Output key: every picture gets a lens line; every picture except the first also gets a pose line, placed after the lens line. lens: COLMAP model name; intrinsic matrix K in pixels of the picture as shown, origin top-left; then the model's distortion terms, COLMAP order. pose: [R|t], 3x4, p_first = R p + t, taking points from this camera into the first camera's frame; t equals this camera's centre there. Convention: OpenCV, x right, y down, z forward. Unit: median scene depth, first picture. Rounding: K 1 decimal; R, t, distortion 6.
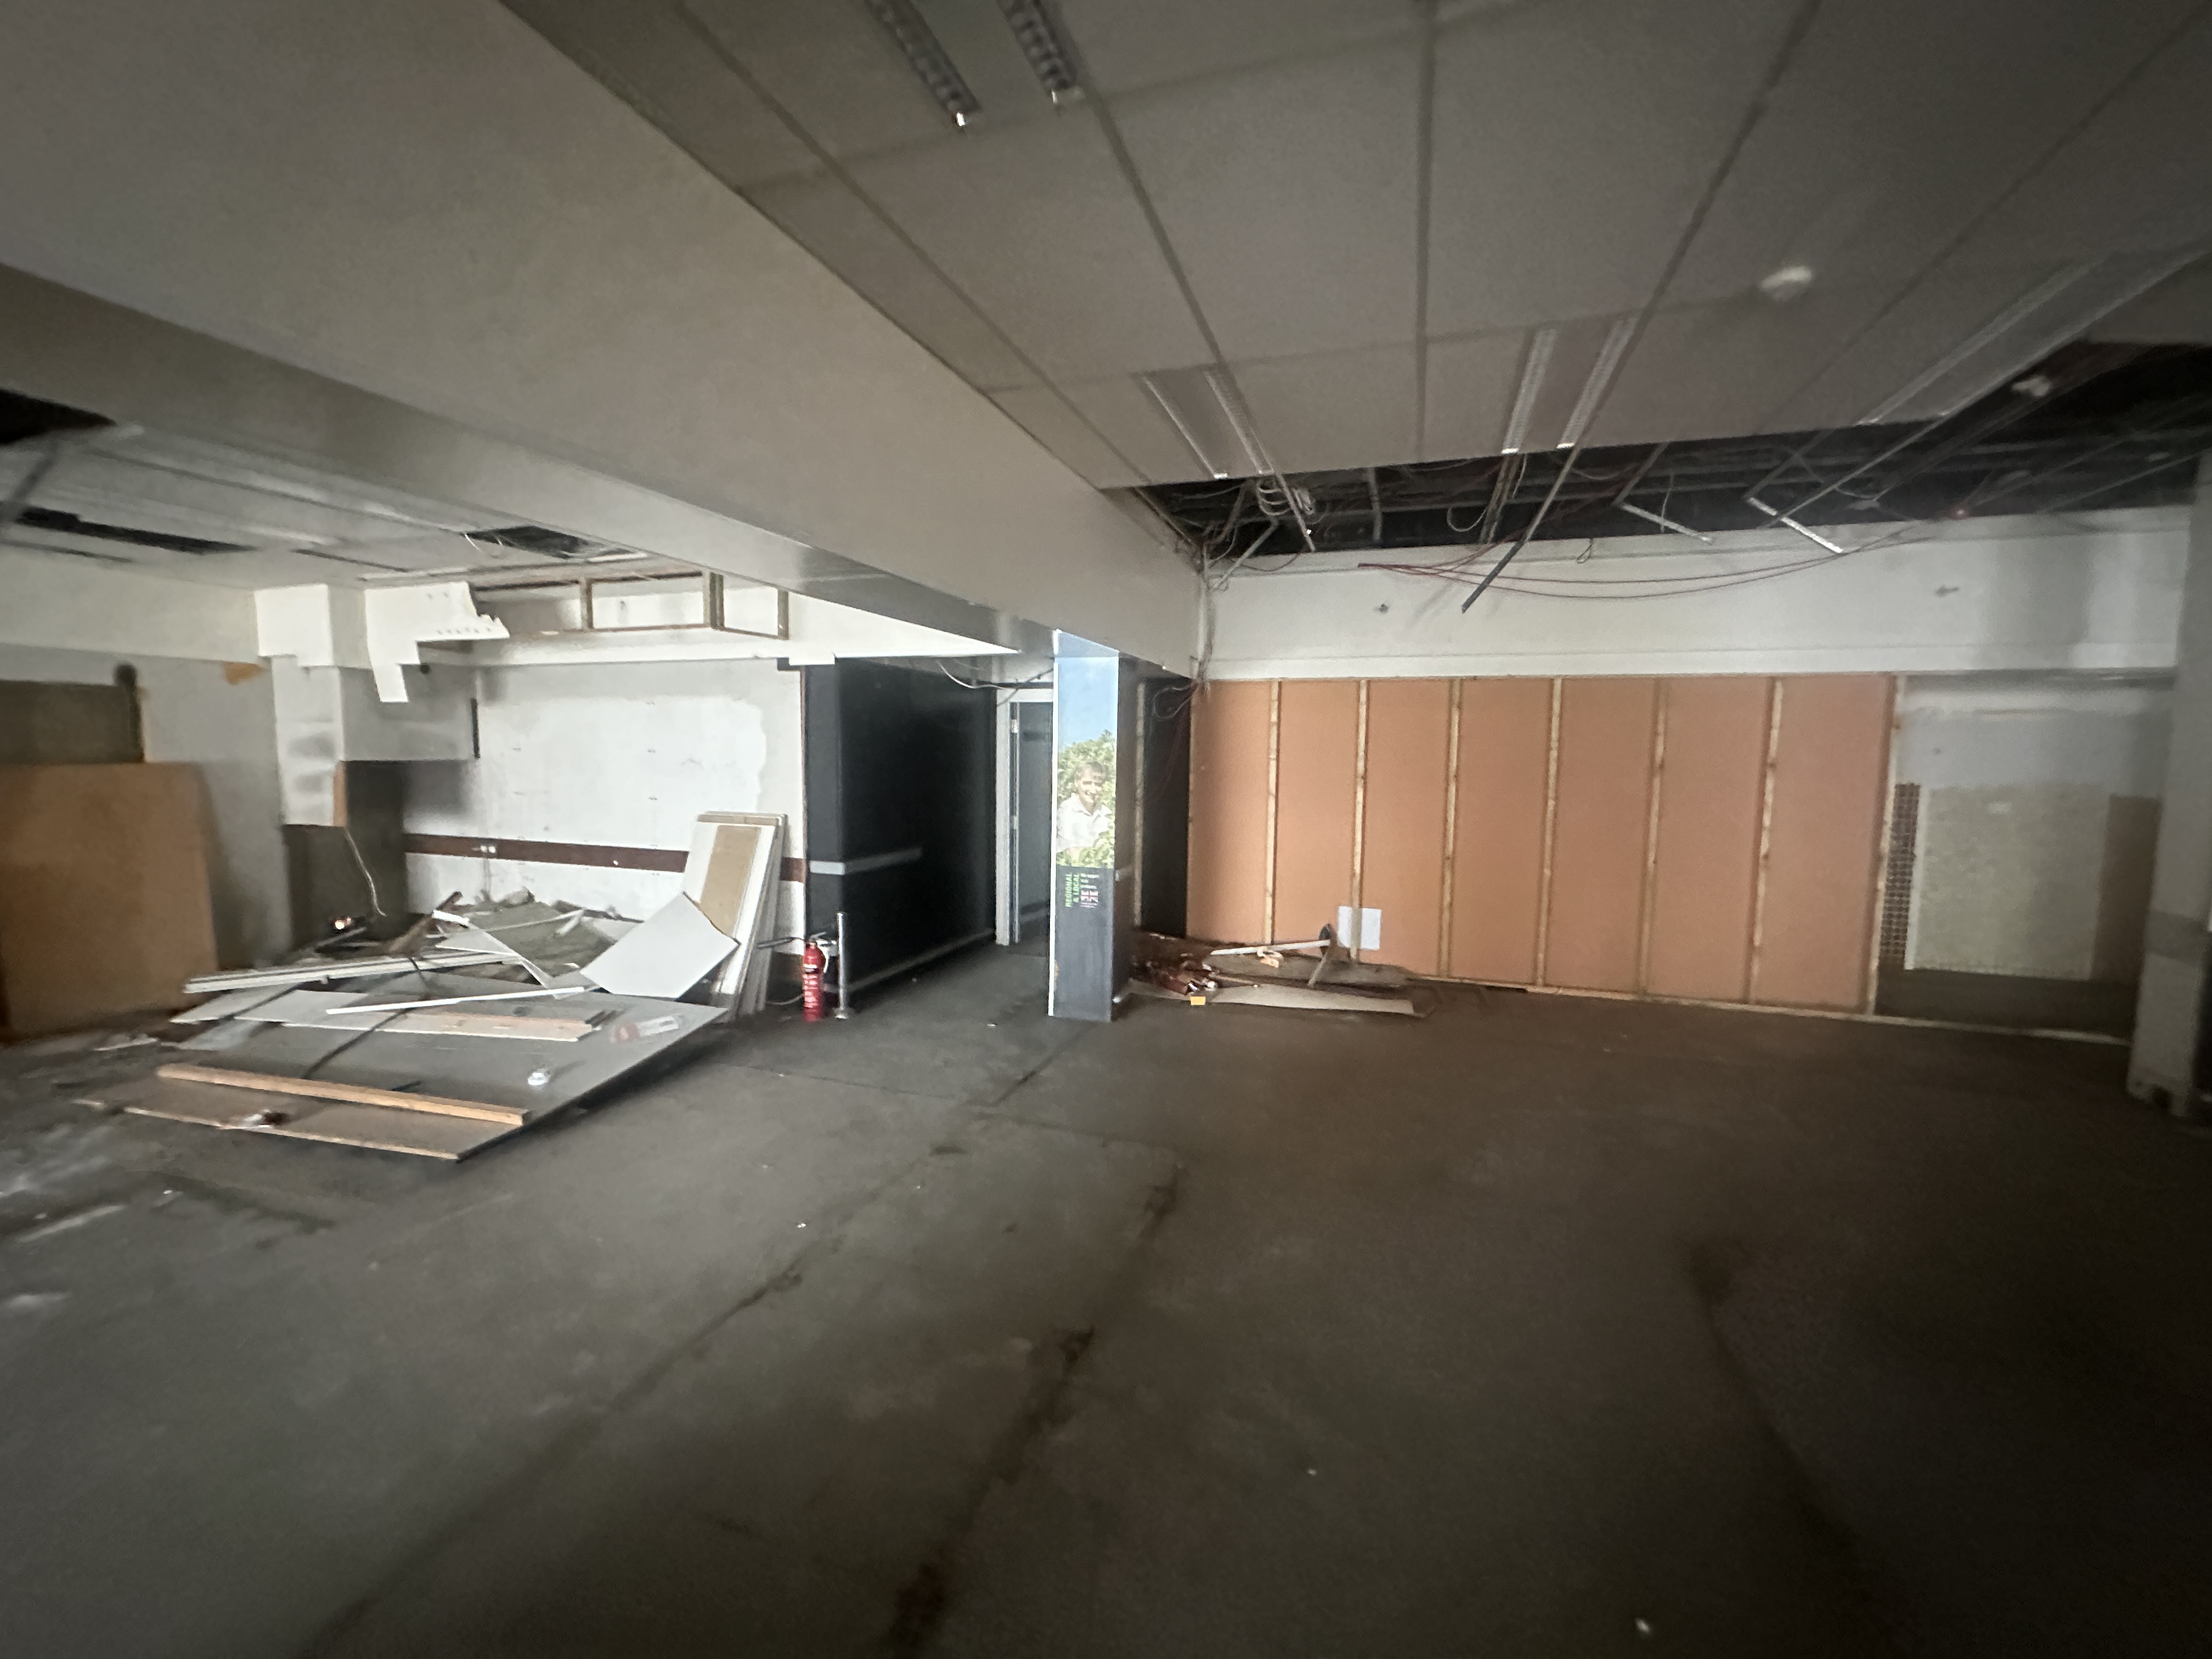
lens RADIAL K [[888.8, 0, 1105.3], [0, 888.8, 830.1], [0, 0, 1]] dist [-0.009439, 0.001324]
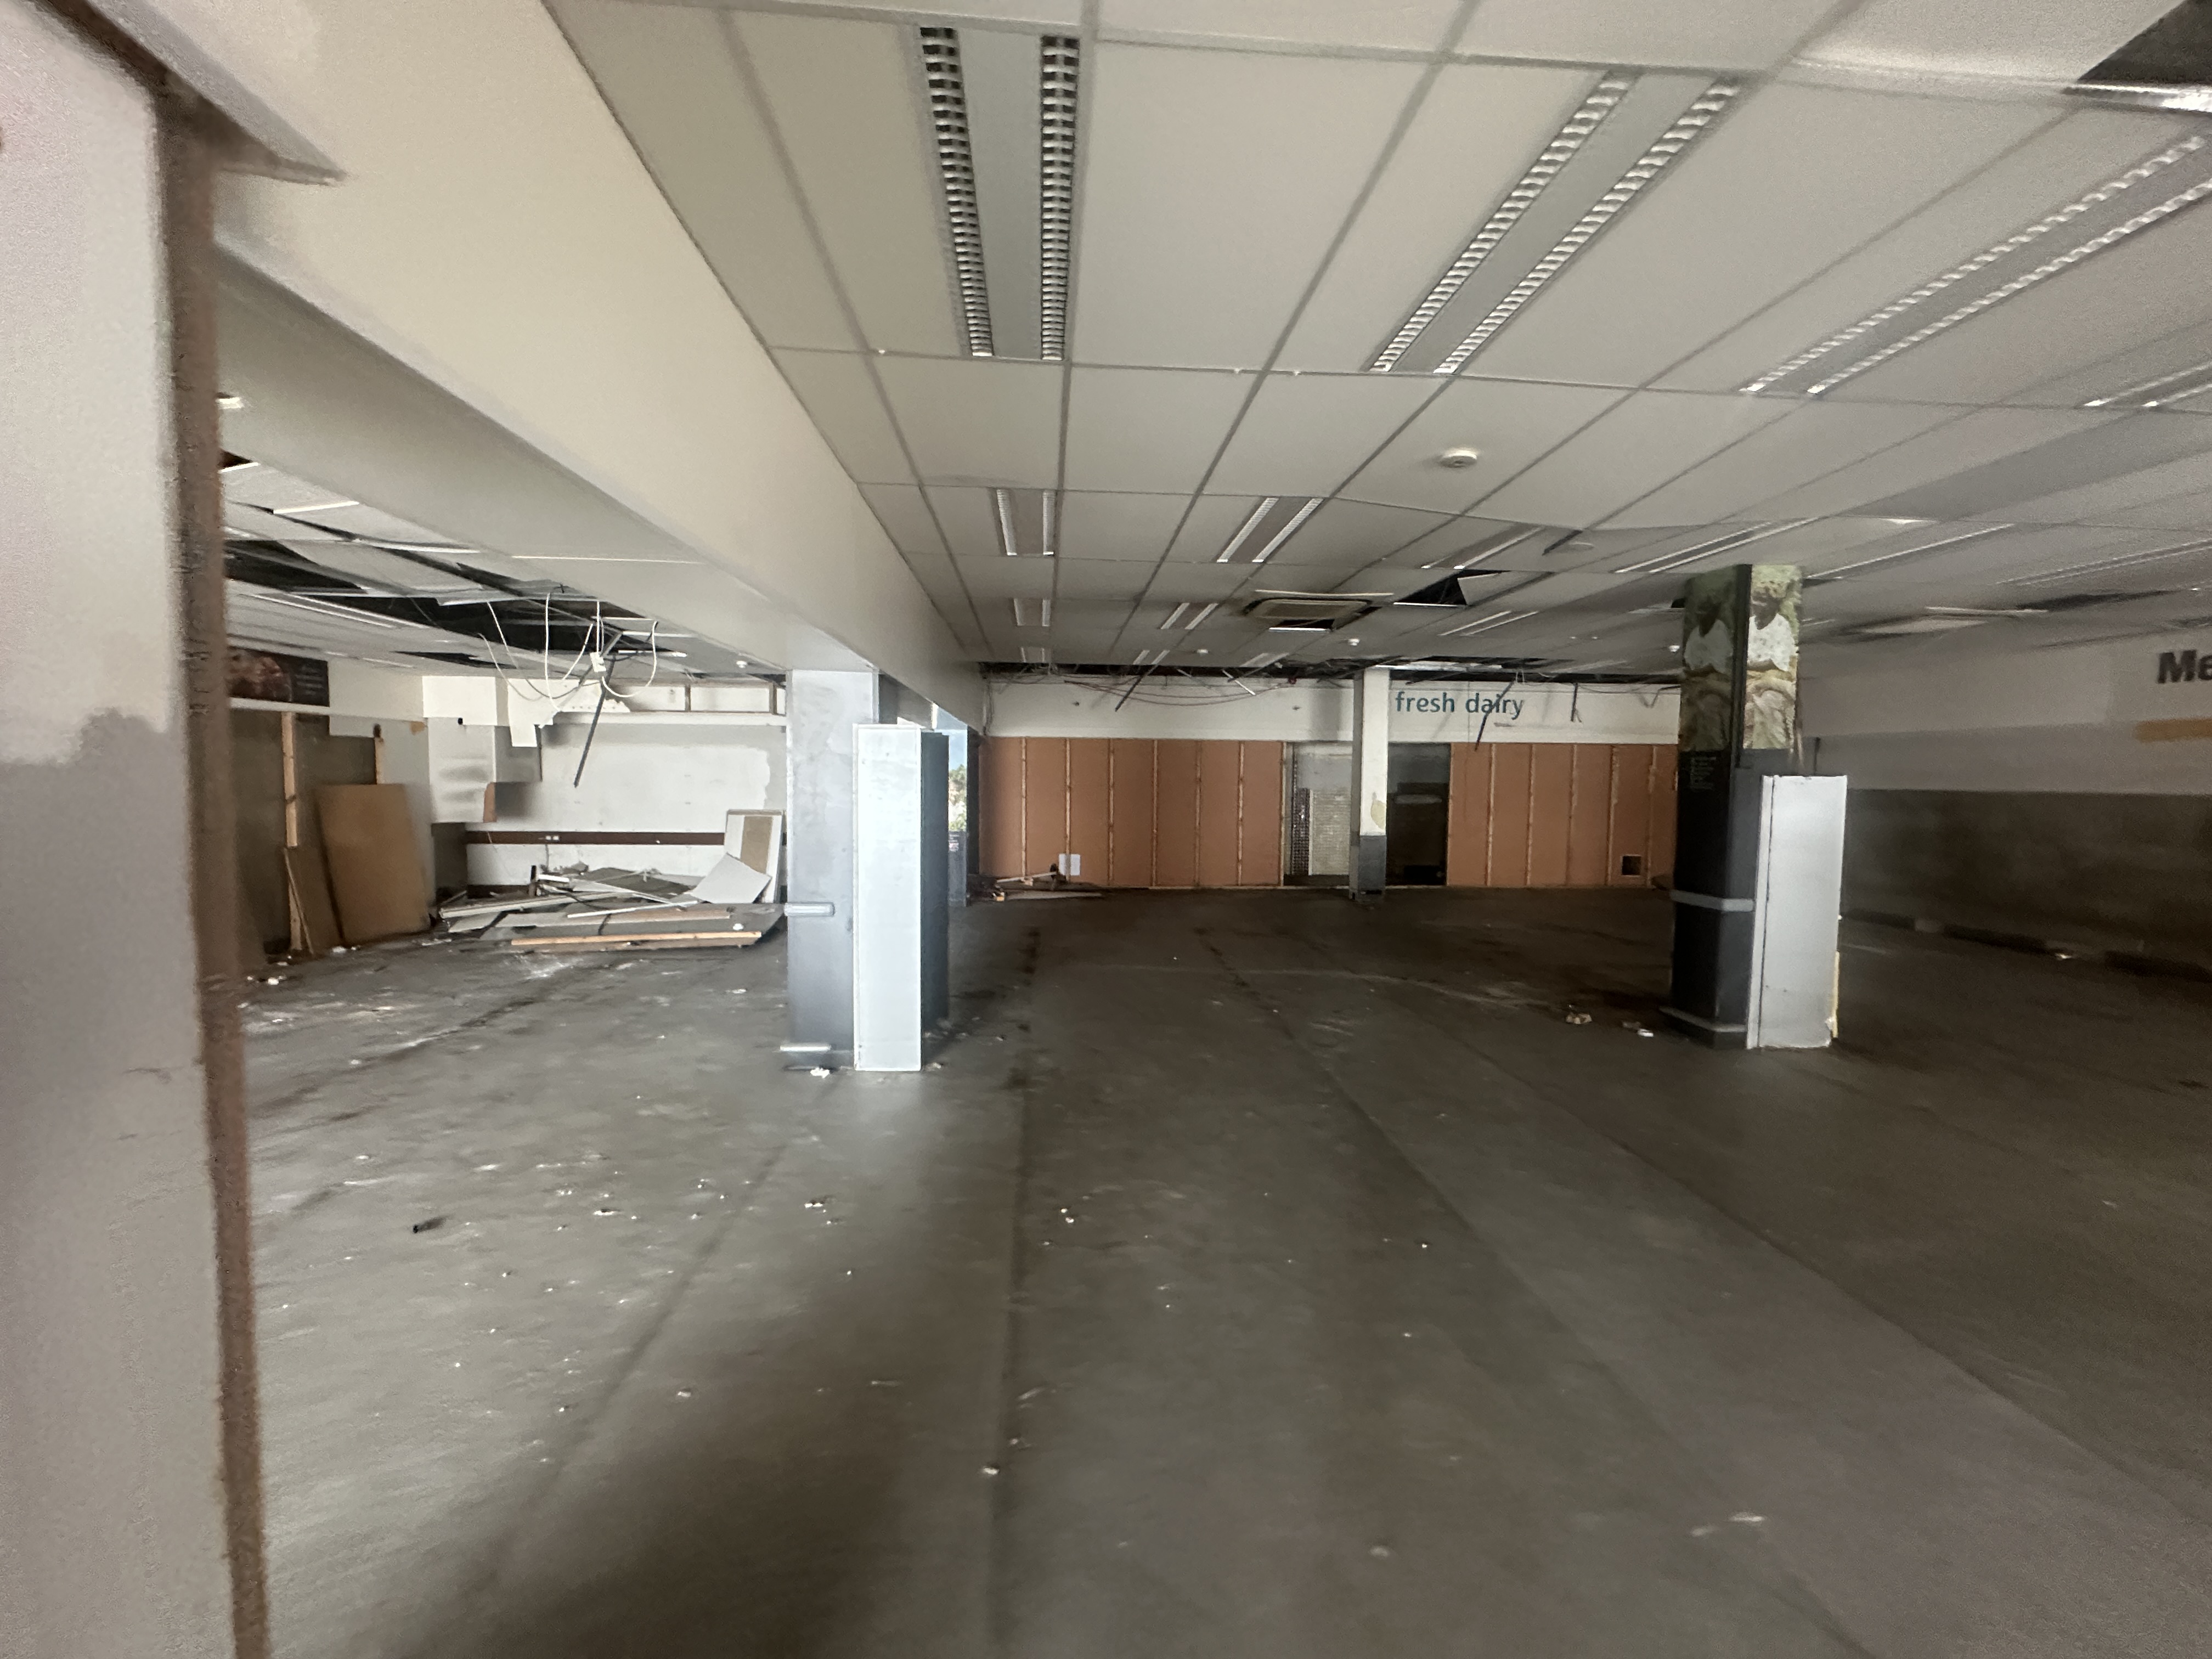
lens RADIAL K [[888.8, 0, 1110.0], [0, 888.8, 827.6], [0, 0, 1]] dist [-0.009439, 0.001324]
pose [[0.917372, -0.027733, 0.397063, -0.467613], [0.039130, 0.999021, -0.020629, 0.084130], [-0.396102, 0.034461, 0.917559, -0.955764]]
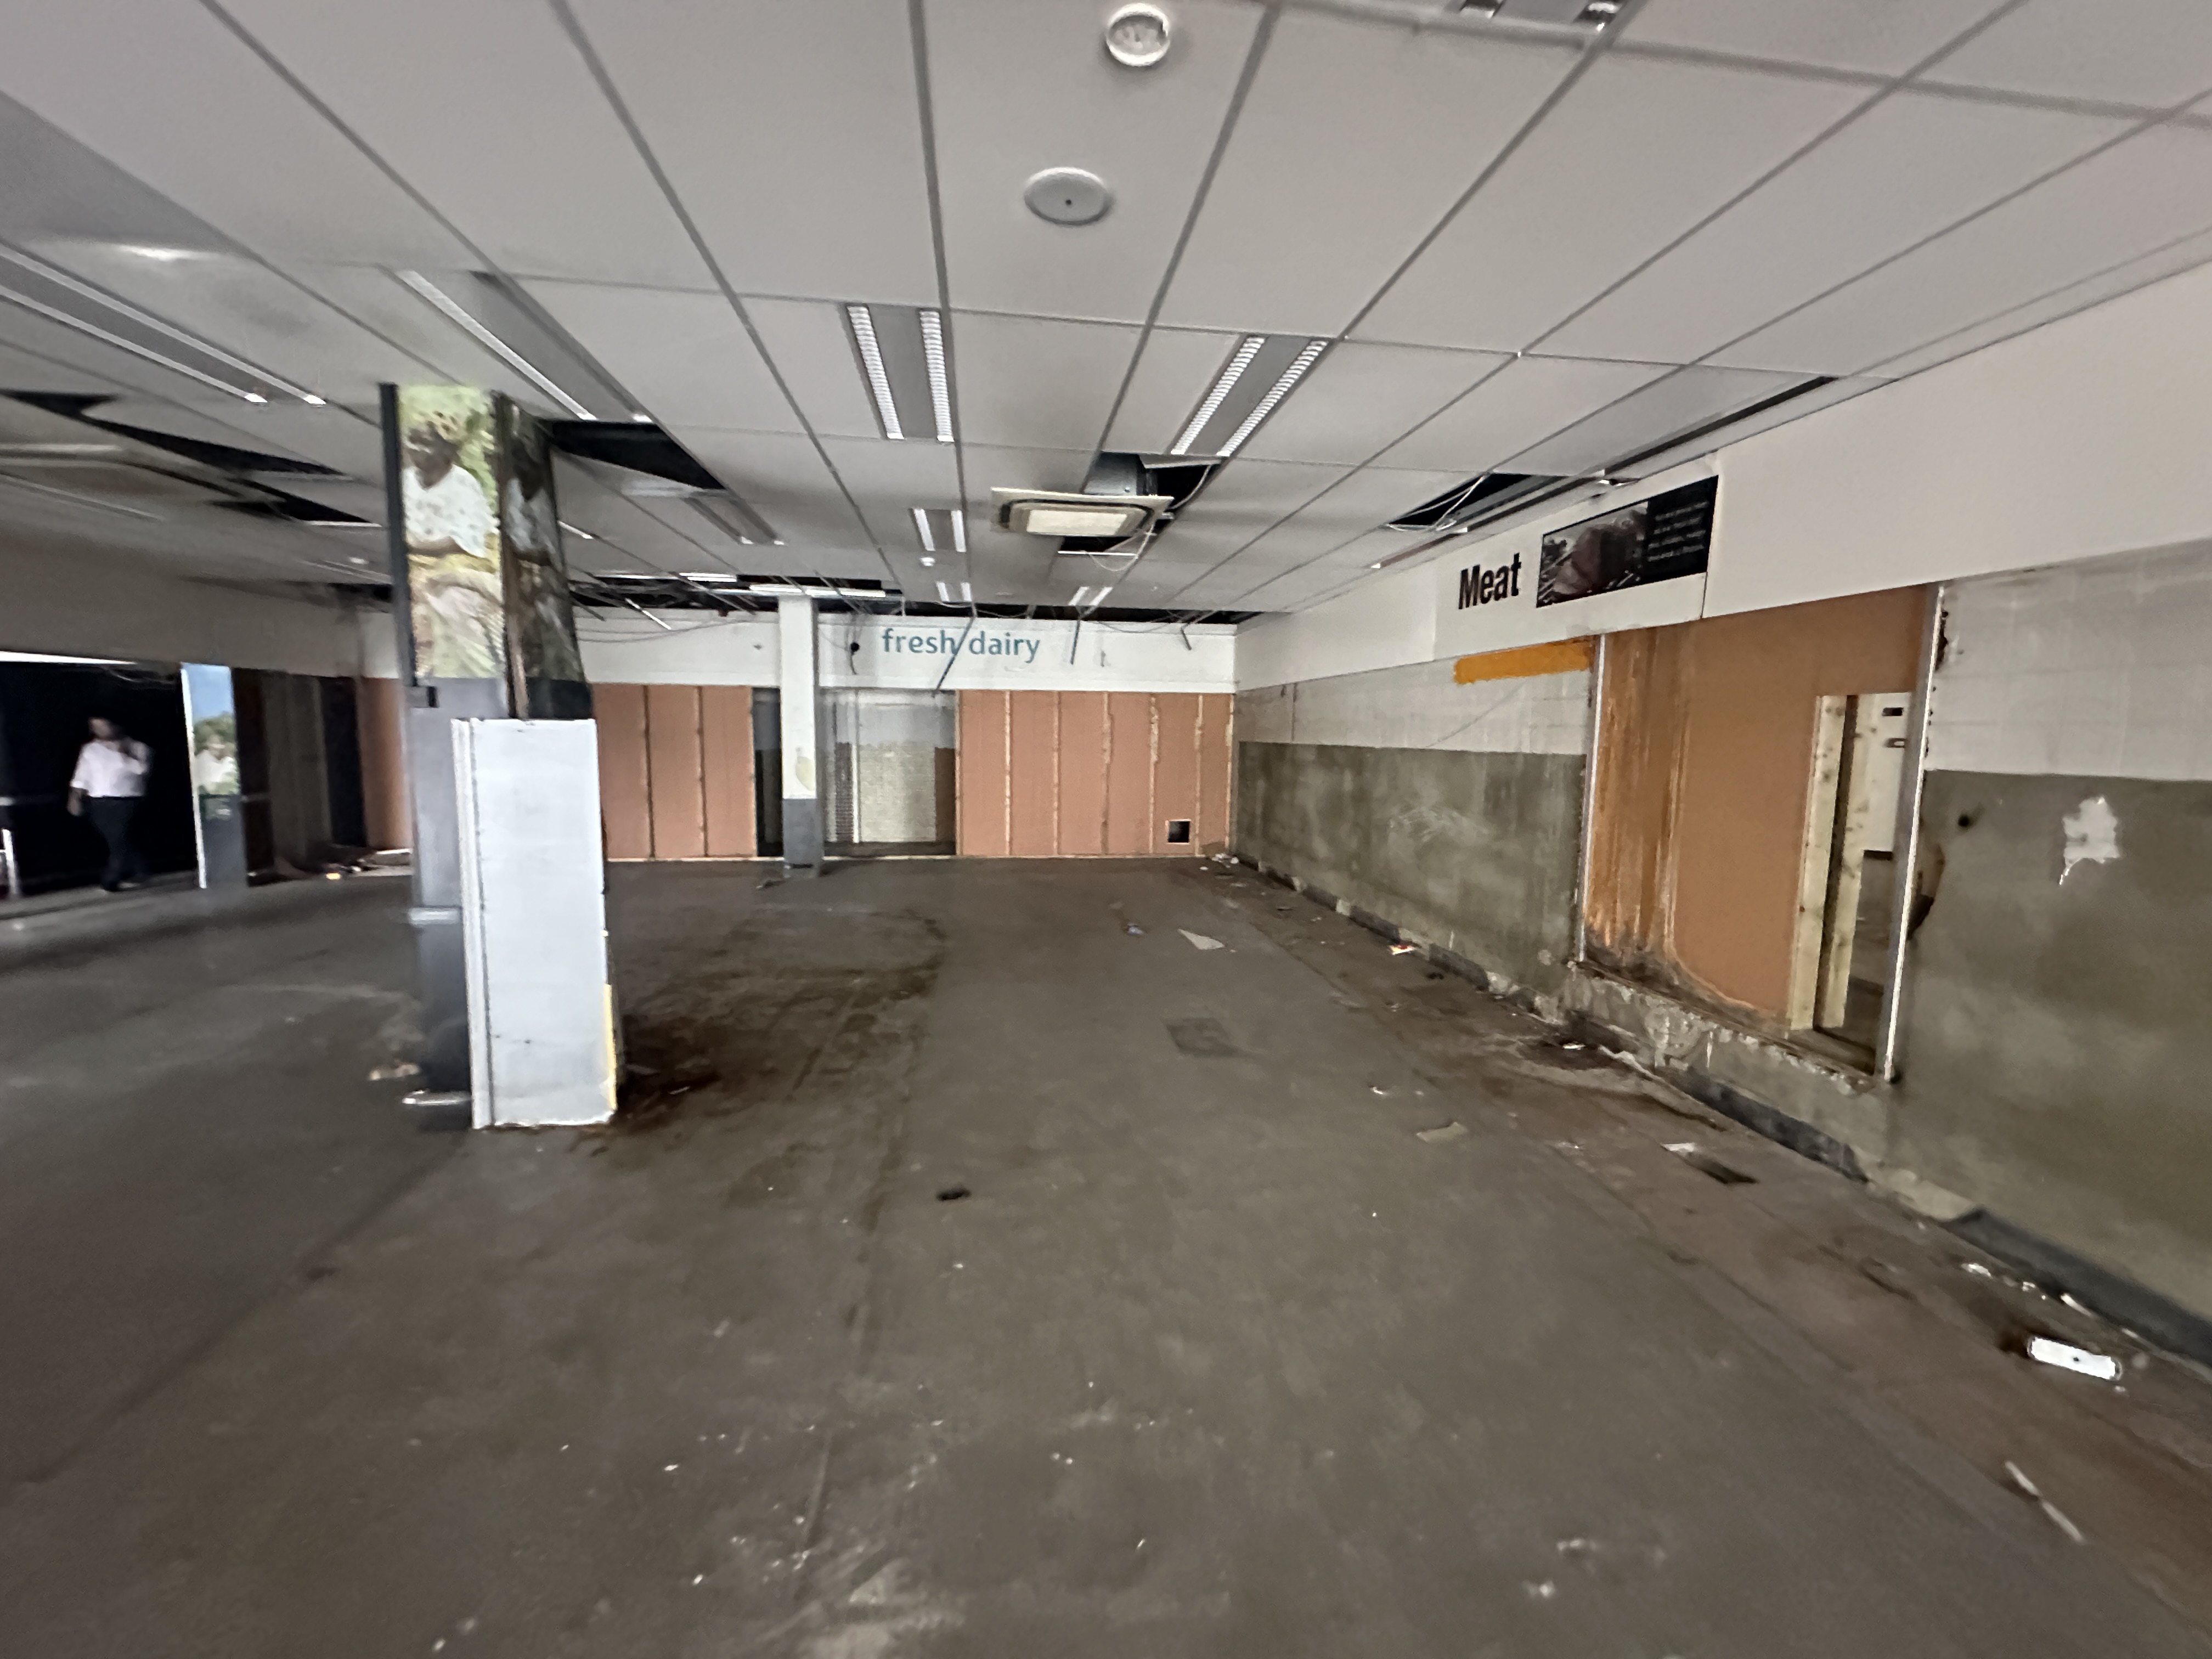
lens RADIAL K [[888.8, 0, 1113.4], [0, 888.8, 826.4], [0, 0, 1]] dist [-0.009439, 0.001324]
pose [[0.888481, -0.049146, 0.456275, 0.651556], [0.040082, 0.998760, 0.029527, 0.110618], [-0.457161, -0.007946, 0.889349, -1.120488]]
